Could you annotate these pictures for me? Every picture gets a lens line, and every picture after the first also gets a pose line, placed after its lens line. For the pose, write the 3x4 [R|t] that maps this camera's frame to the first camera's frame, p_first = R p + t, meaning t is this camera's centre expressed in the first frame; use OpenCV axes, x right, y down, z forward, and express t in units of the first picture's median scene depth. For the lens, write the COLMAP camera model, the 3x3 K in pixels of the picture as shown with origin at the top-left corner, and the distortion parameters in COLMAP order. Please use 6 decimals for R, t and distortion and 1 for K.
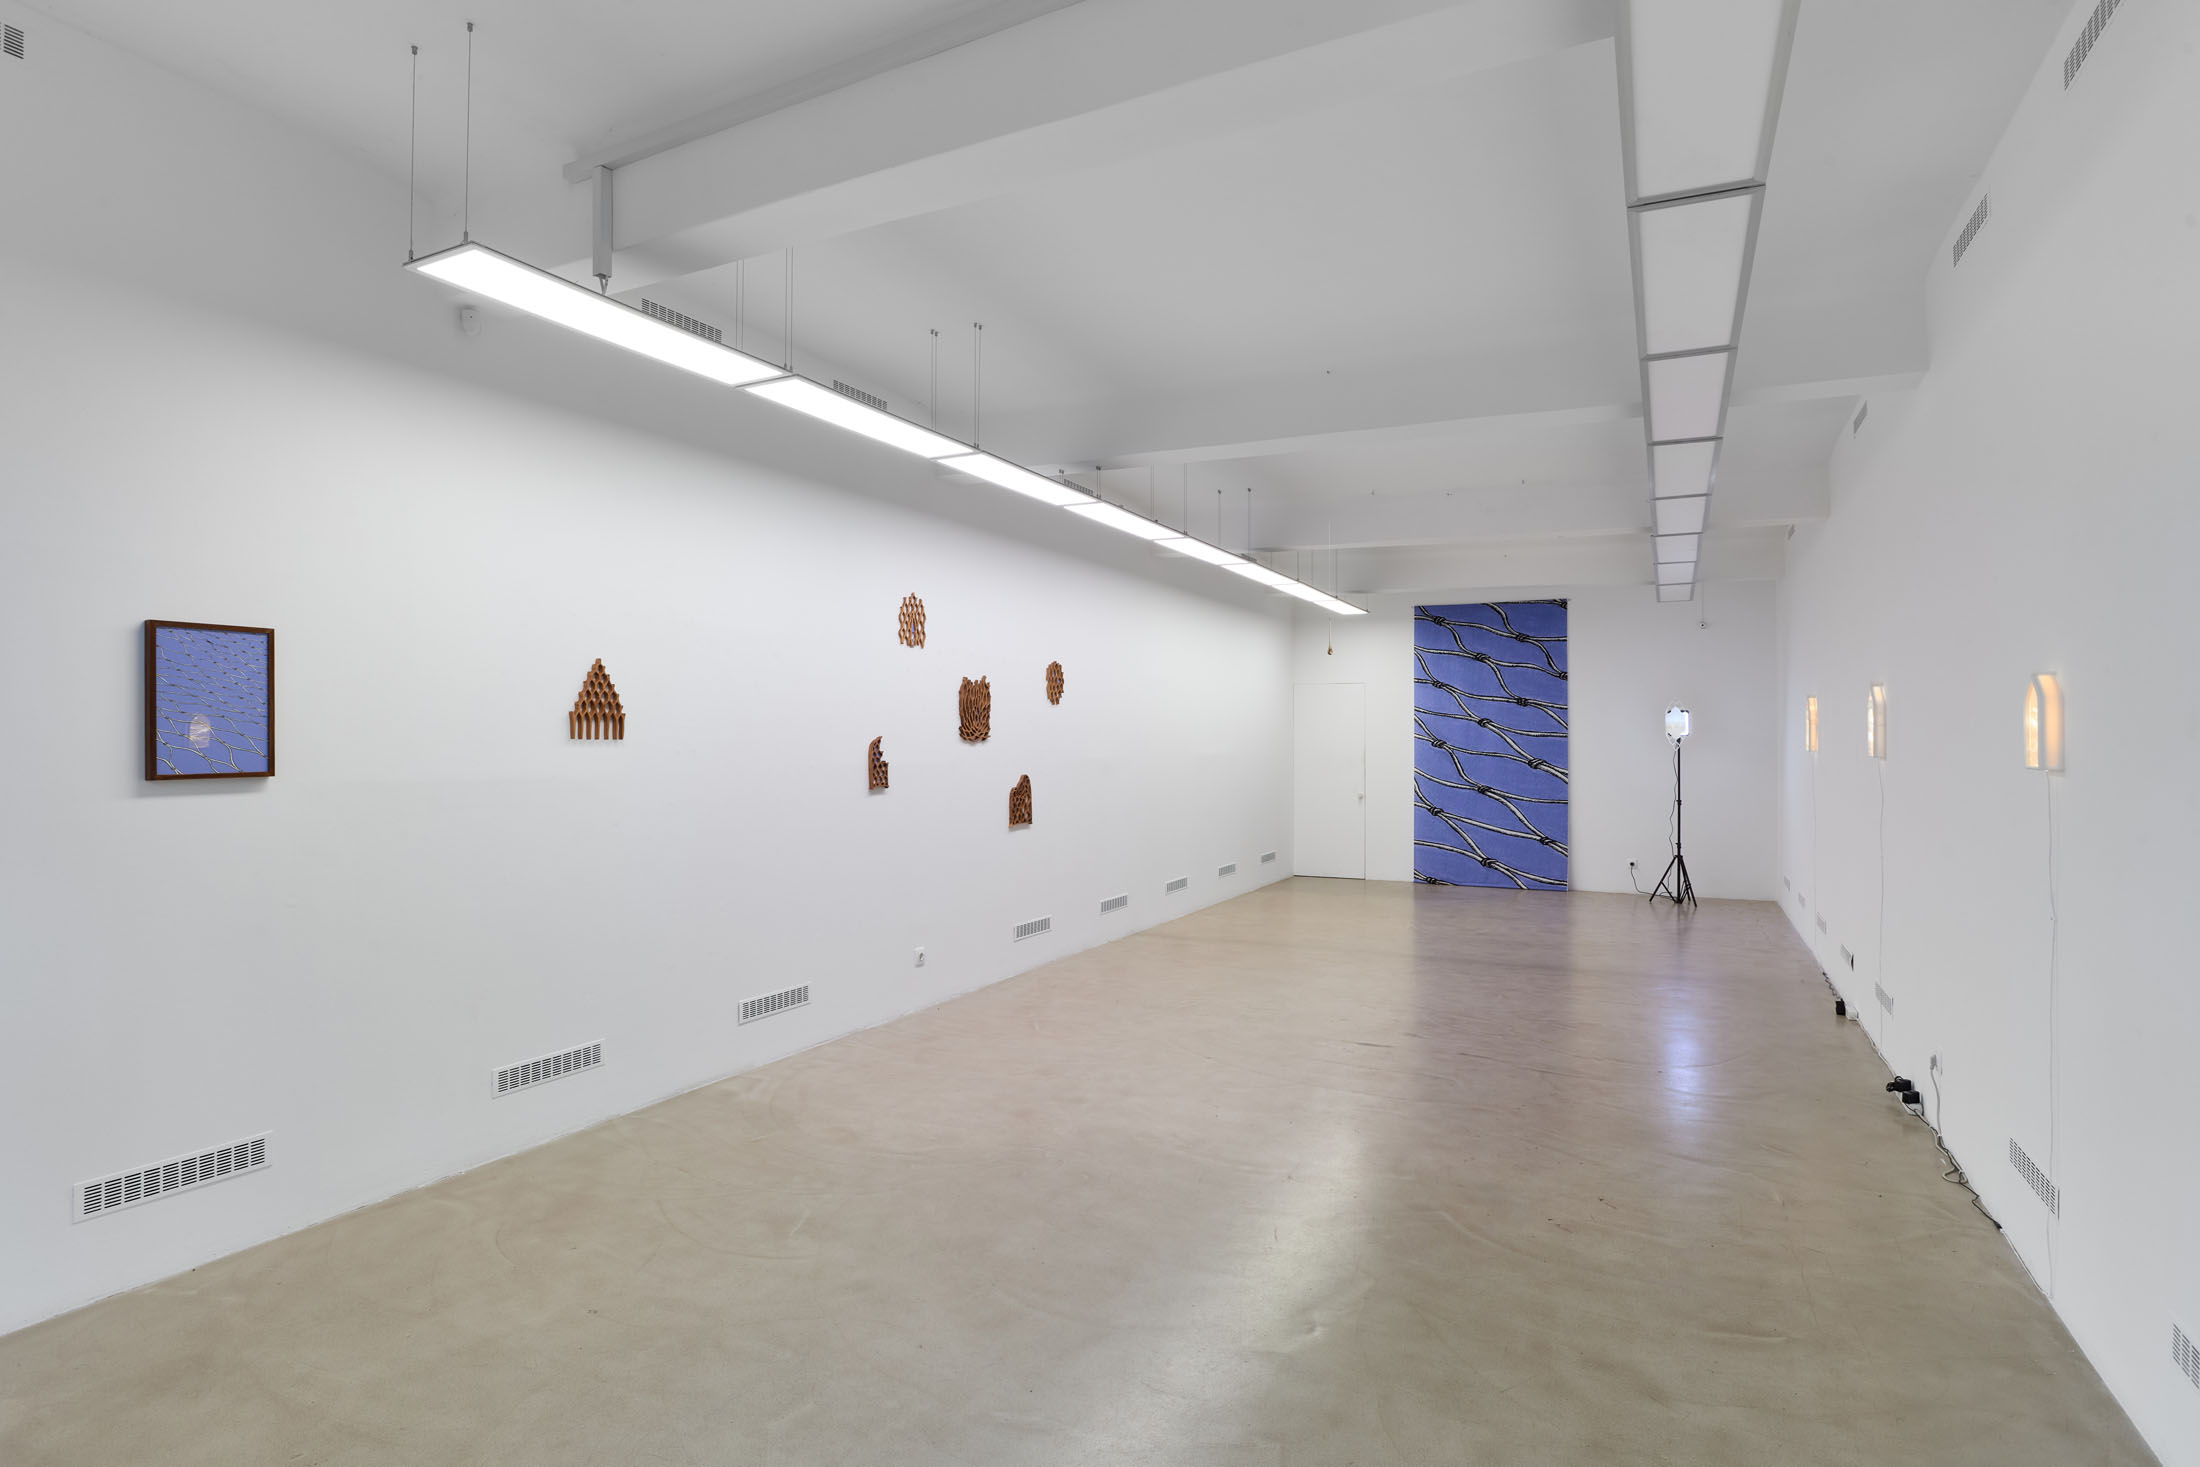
lens RADIAL K [[1103.1, 0, 1098.3], [0, 1103.1, 719.6], [0, 0, 1]] dist [-0.054132, 0.014073]
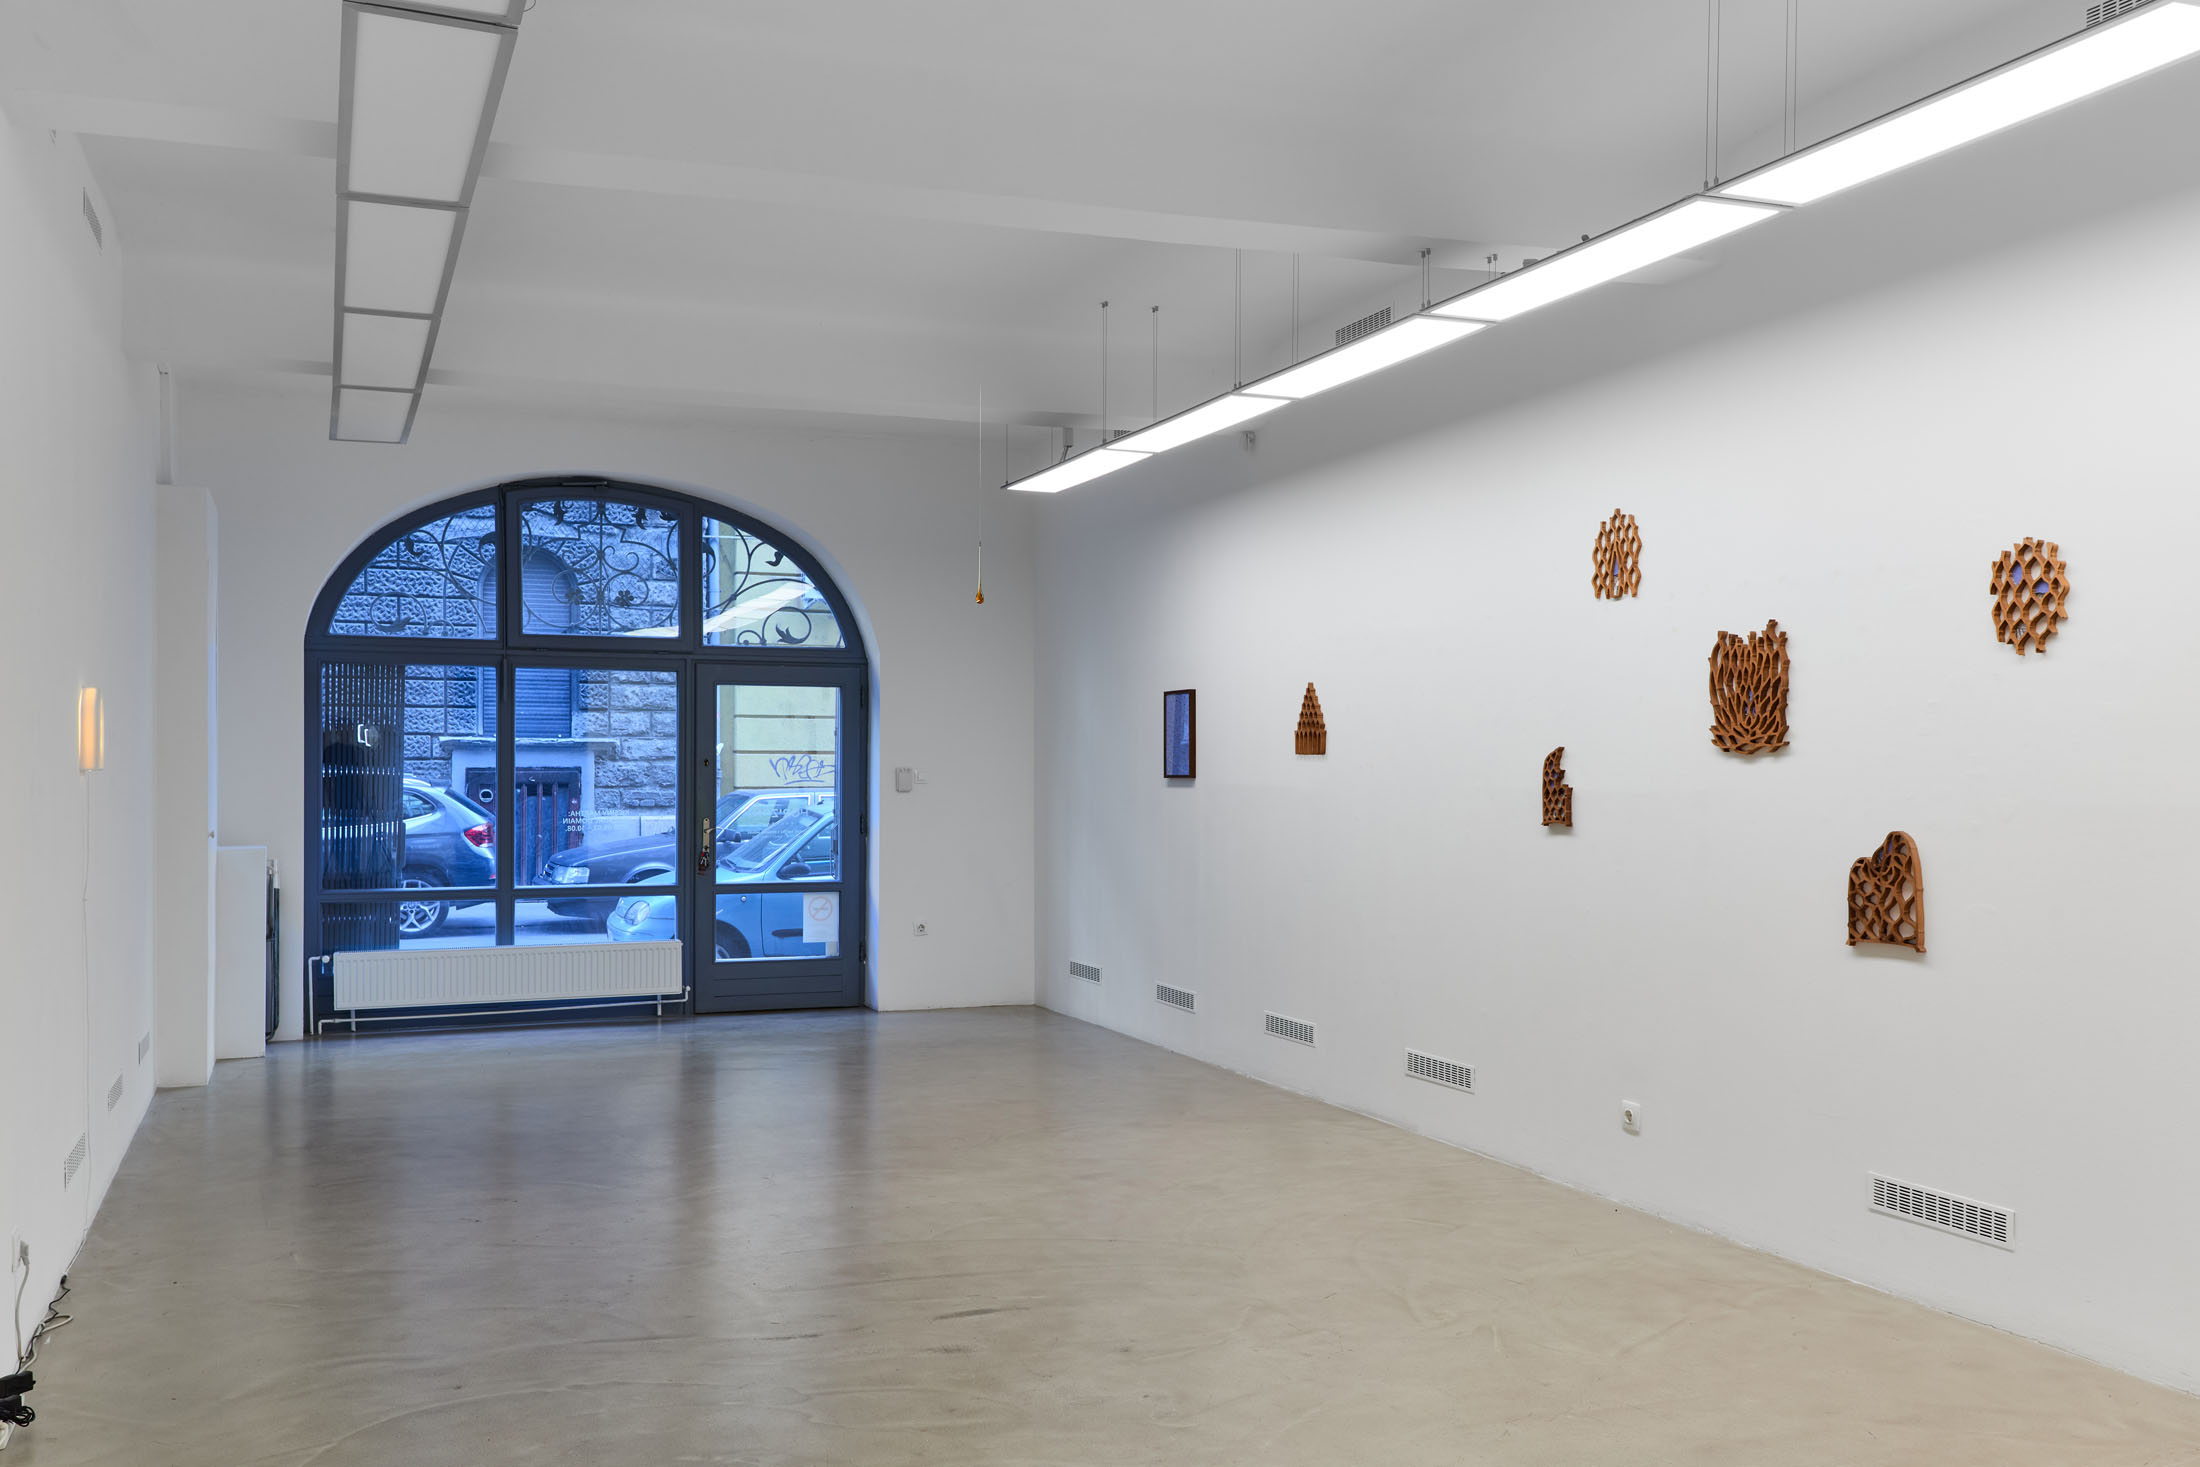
lens RADIAL K [[1907.8, 0, 1113.7], [0, 1907.8, 783.5], [0, 0, 1]] dist [0.078671, -0.069029]
pose [[-0.644008, 0.003990, -0.765009, 0.654205], [0.010397, 0.999940, -0.003537, 0.029466], [0.764949, -0.010232, -0.644010, 1.180314]]
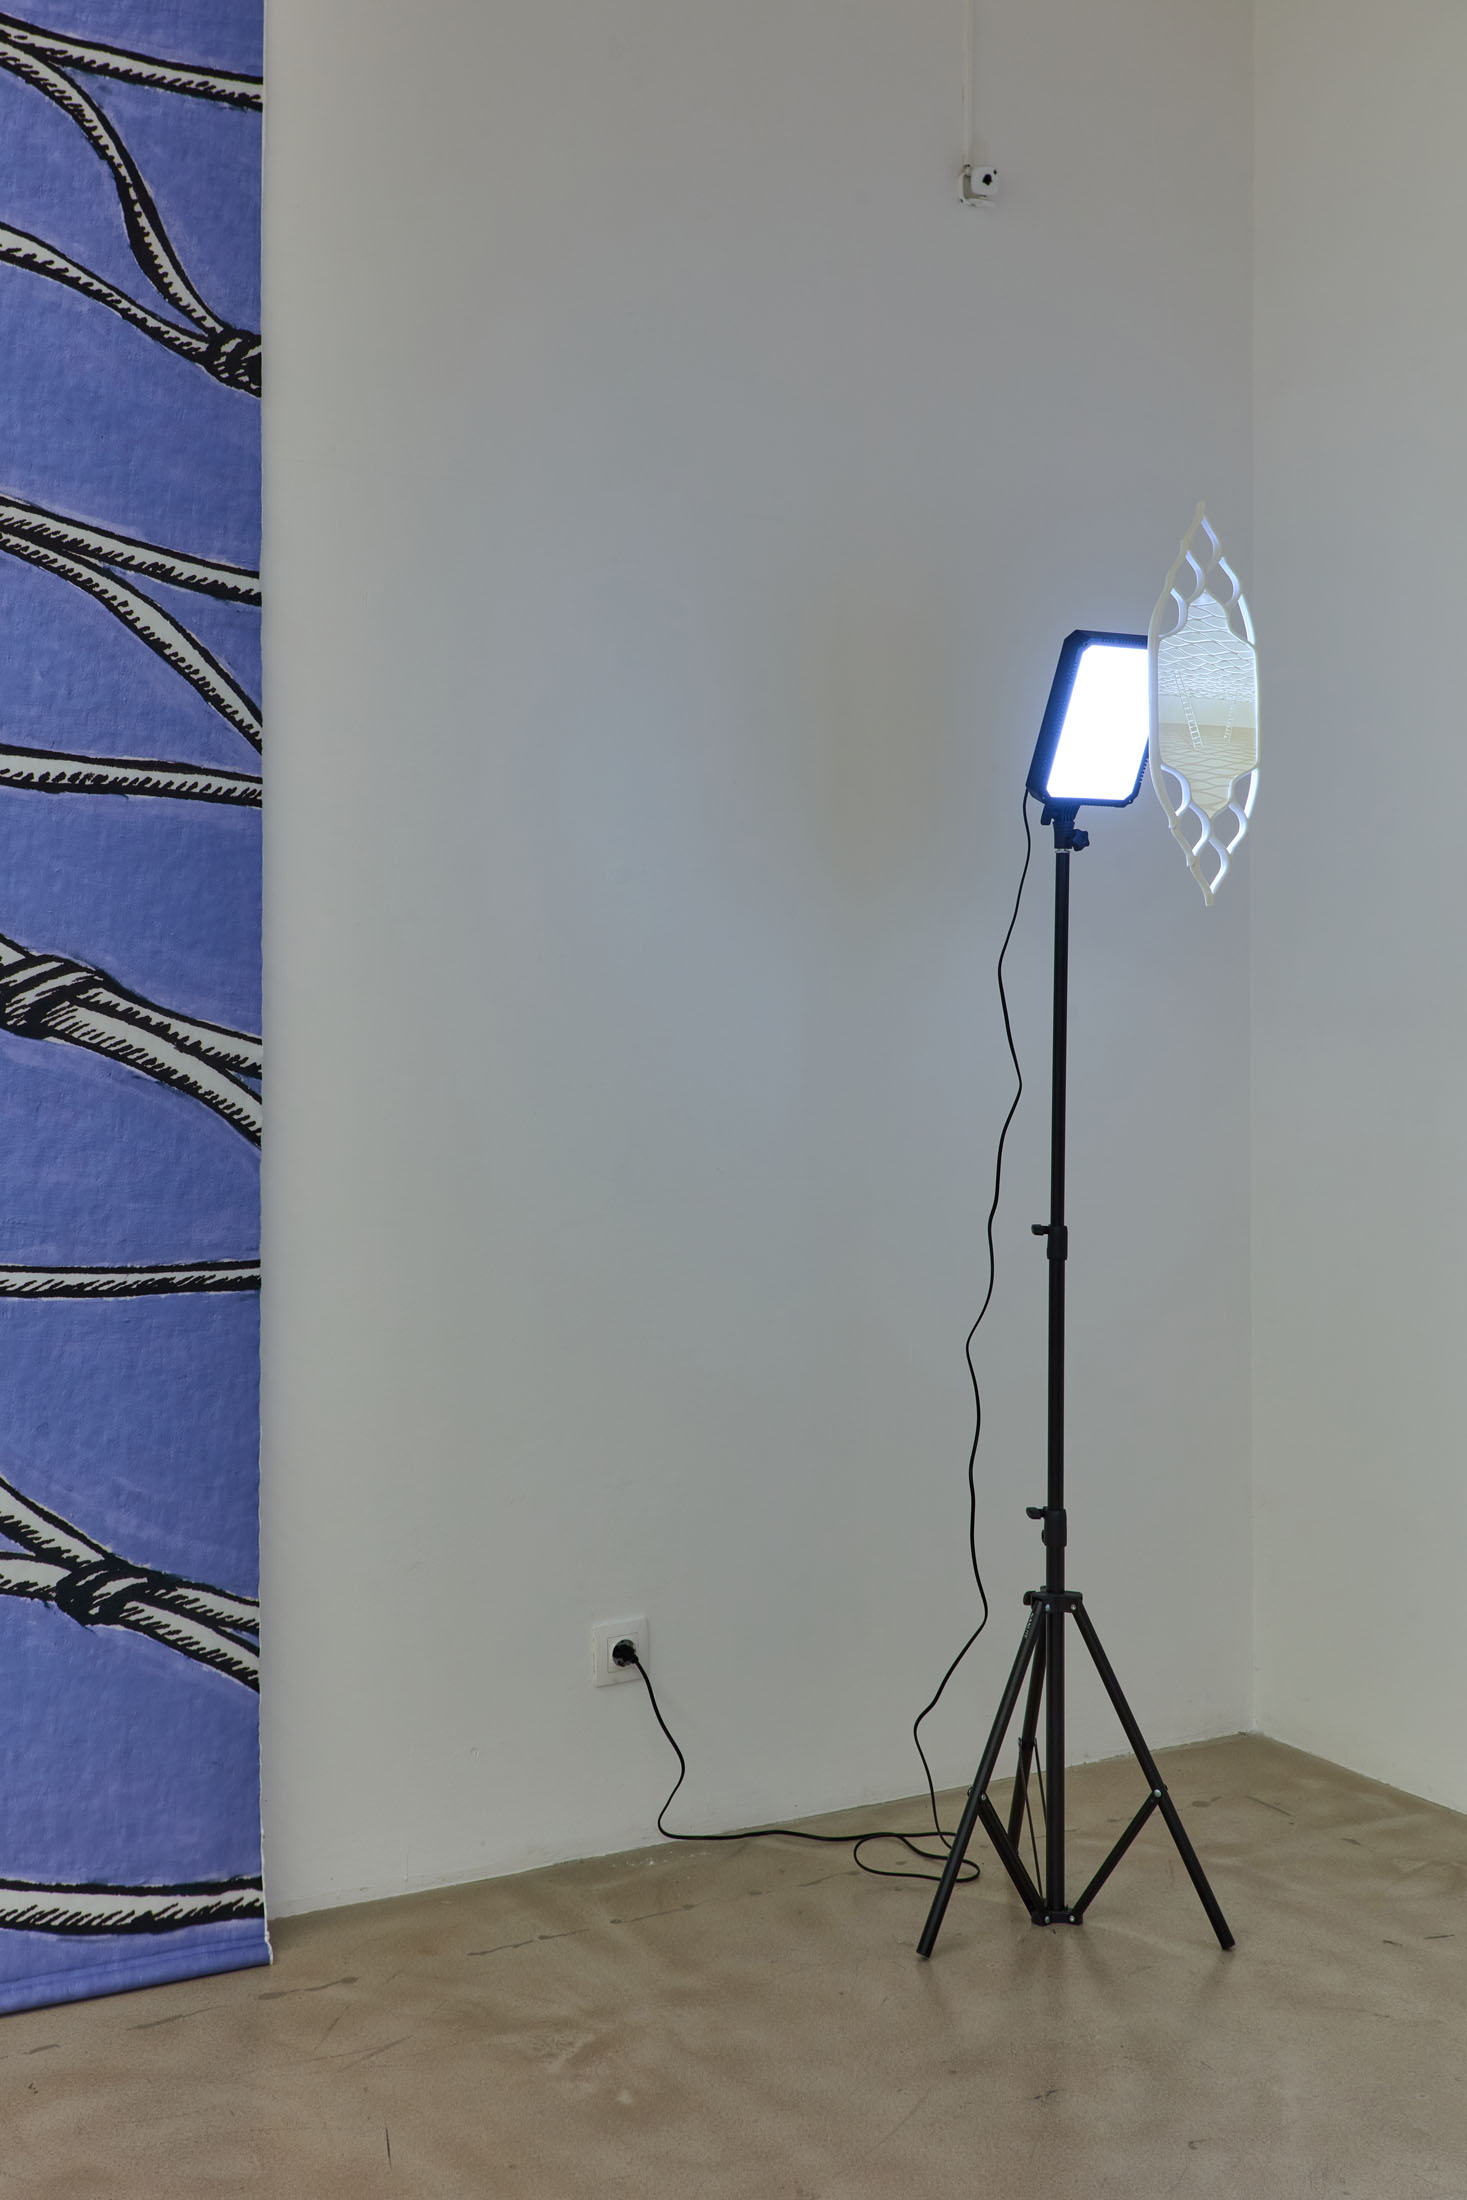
lens RADIAL K [[2561.5, 0, 765.4], [0, 2561.5, 902.6], [0, 0, 1]] dist [0.088194, 0.000000]
pose [[0.523149, 0.028732, 0.851756, 0.274581], [-0.023086, 0.999543, -0.019538, 0.049520], [-0.851928, -0.009442, 0.523573, 1.145473]]
